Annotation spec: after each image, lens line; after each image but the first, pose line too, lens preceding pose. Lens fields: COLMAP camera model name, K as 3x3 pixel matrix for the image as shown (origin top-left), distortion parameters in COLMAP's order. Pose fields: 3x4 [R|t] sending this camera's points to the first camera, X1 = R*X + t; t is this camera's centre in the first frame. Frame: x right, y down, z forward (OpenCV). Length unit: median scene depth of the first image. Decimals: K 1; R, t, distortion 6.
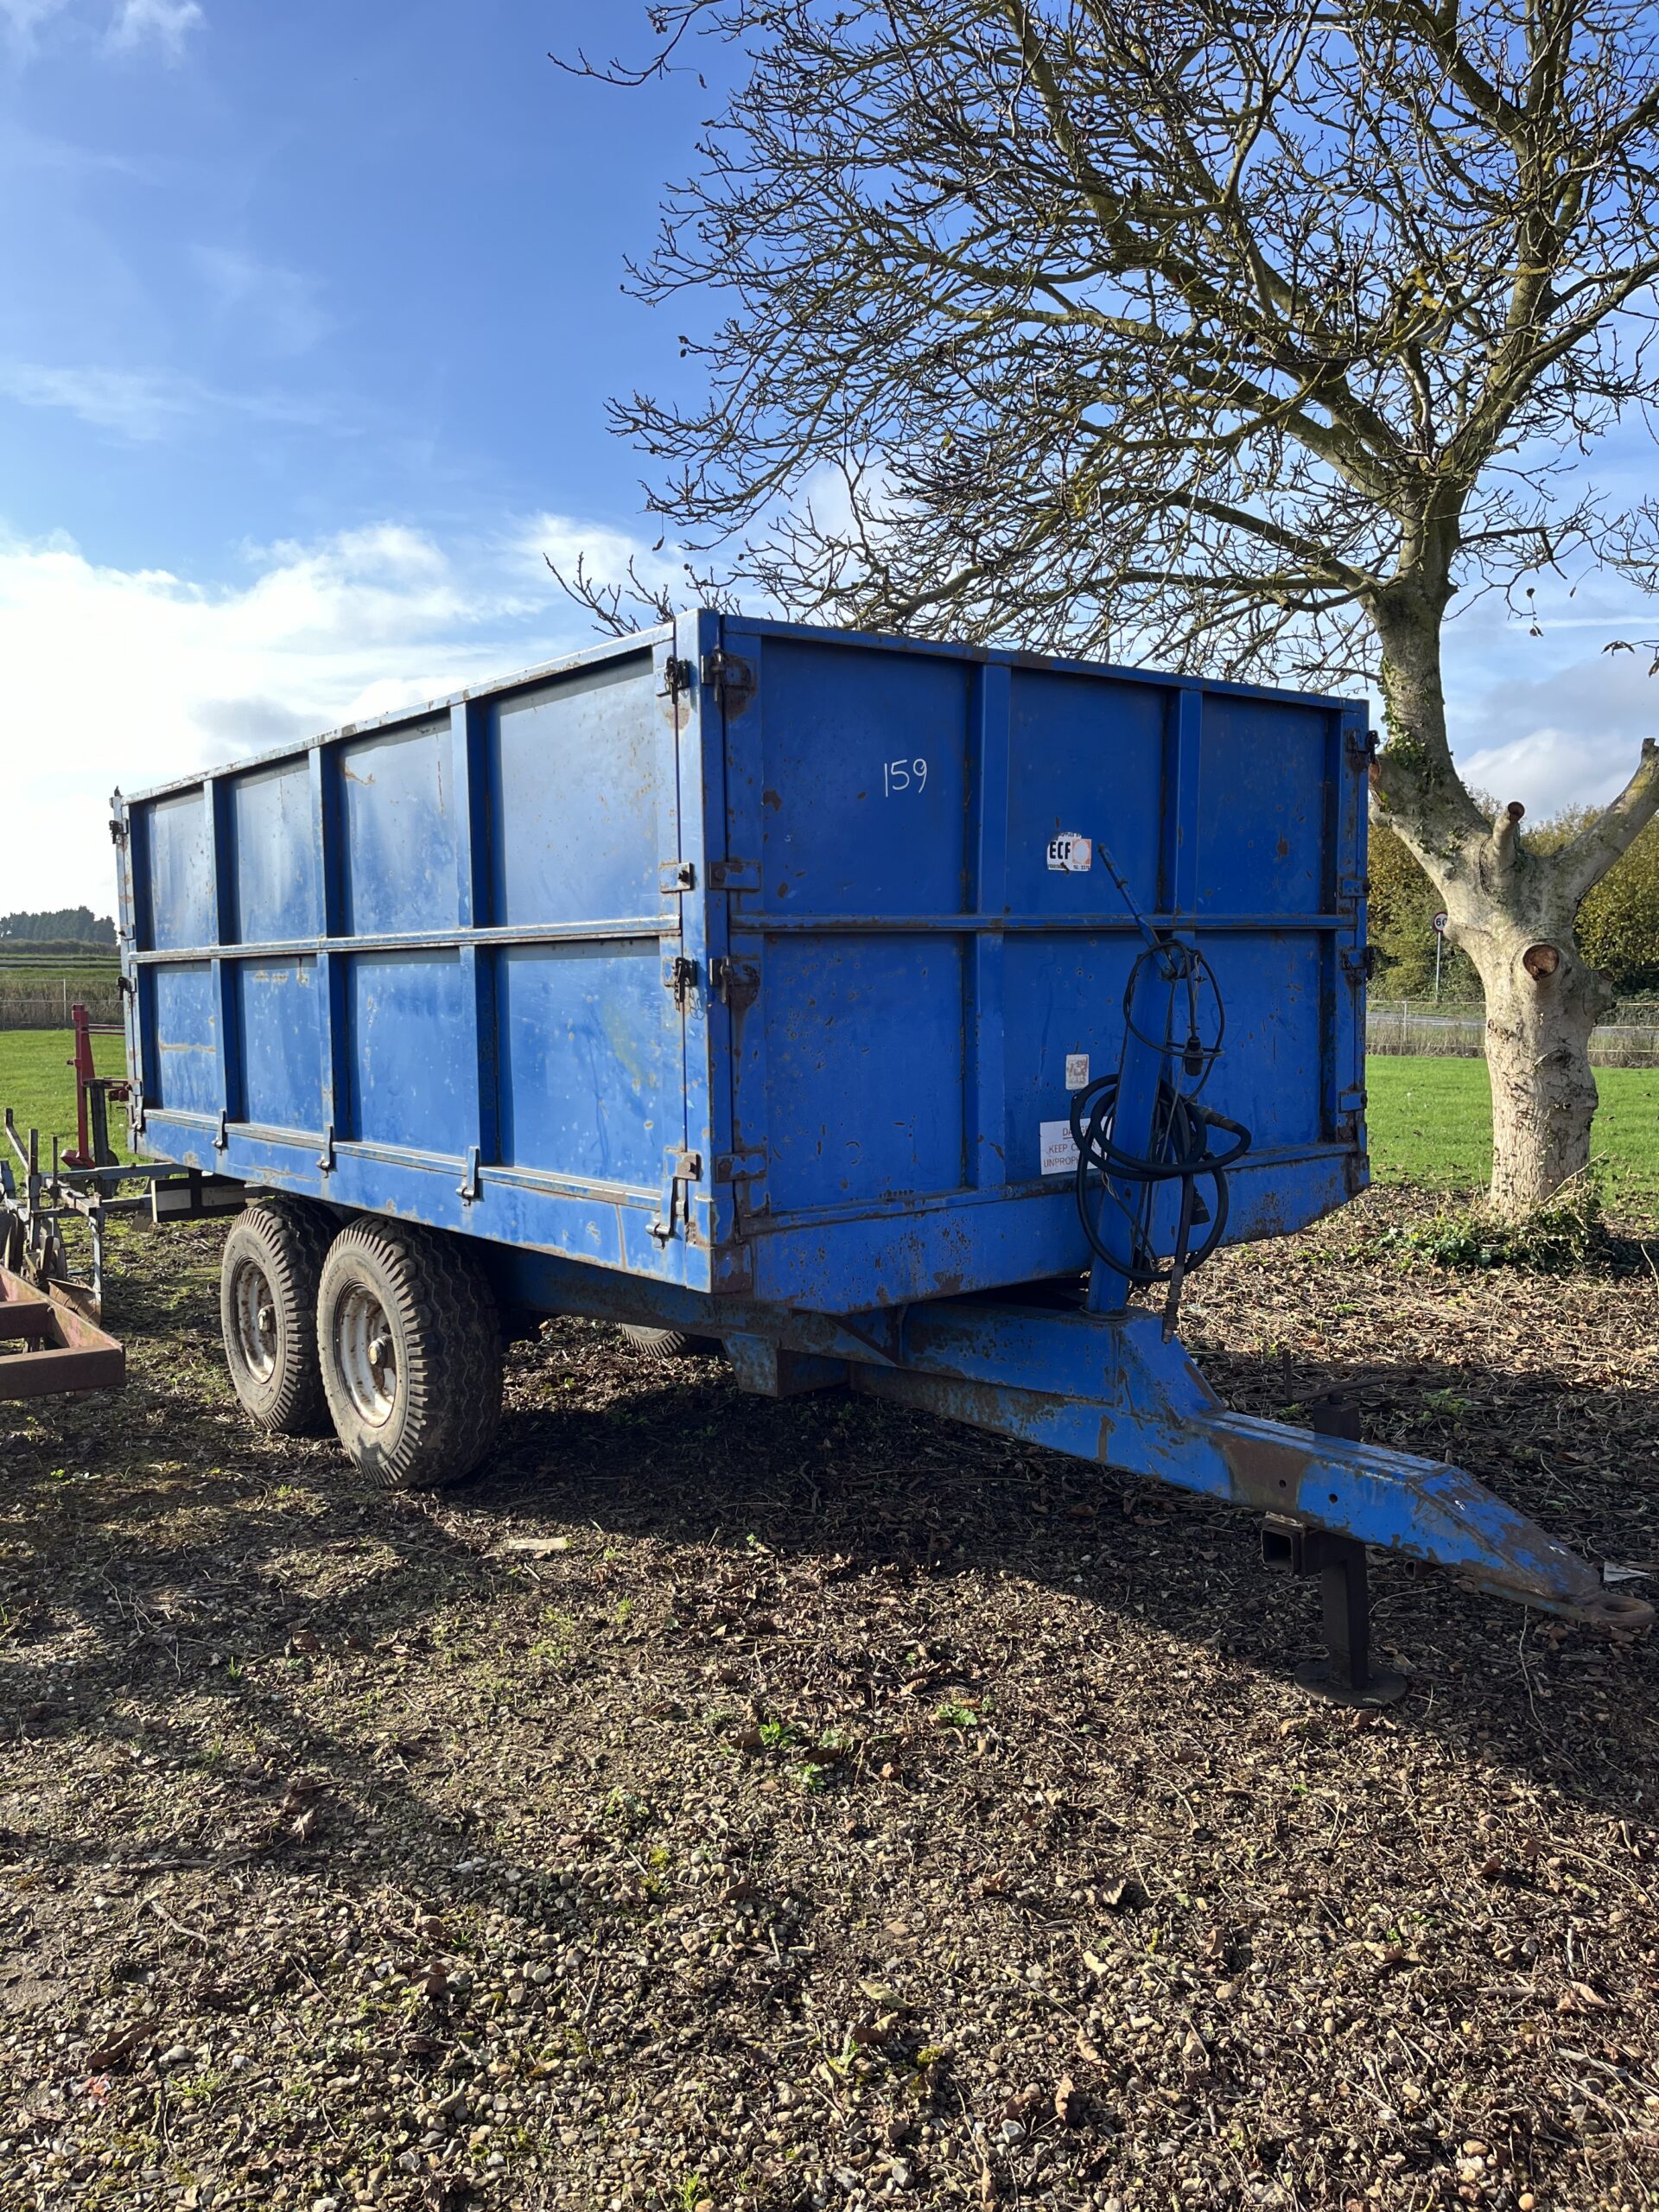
lens RADIAL K [[1674.7, 0, 828.0], [0, 1674.7, 1105.6], [0, 0, 1]] dist [-0.024688, -0.005578]
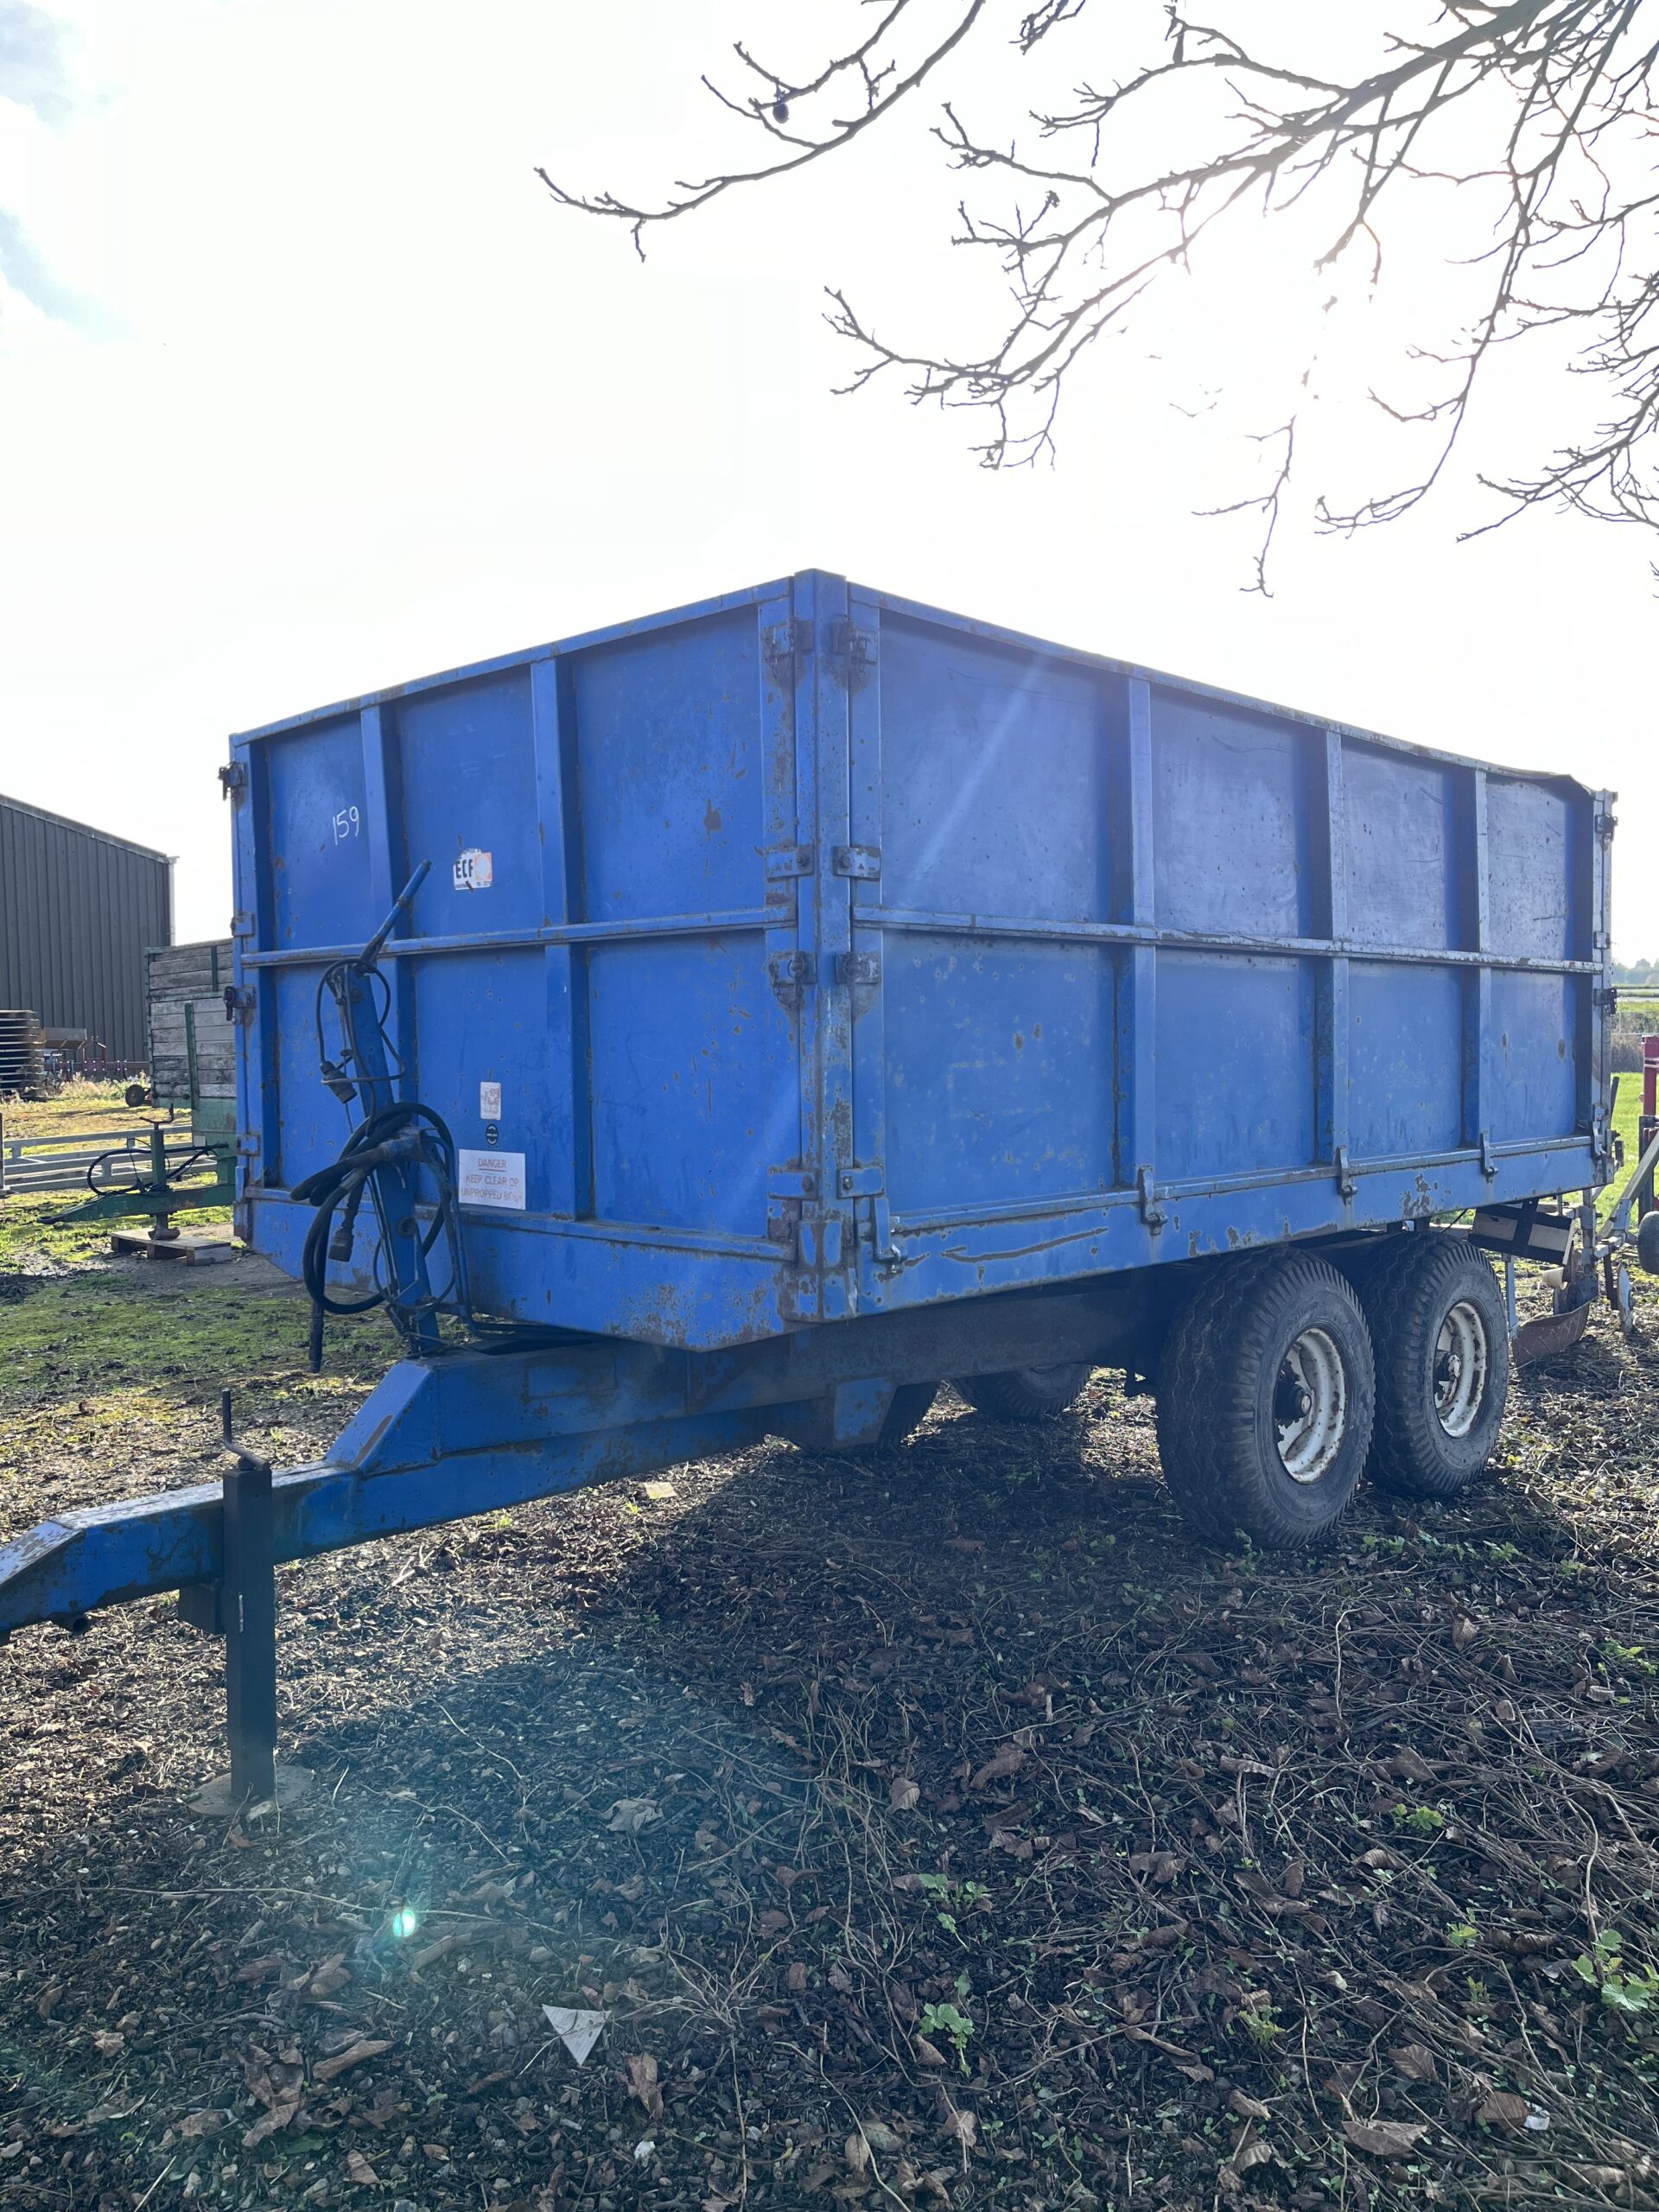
lens RADIAL K [[1674.7, 0, 828.9], [0, 1674.7, 1105.9], [0, 0, 1]] dist [-0.024688, -0.005578]
pose [[0.124088, 0.059995, -0.990456, 1.103218], [-0.081849, 0.995388, 0.050040, -0.079870], [0.988890, 0.074858, 0.128426, 1.069480]]
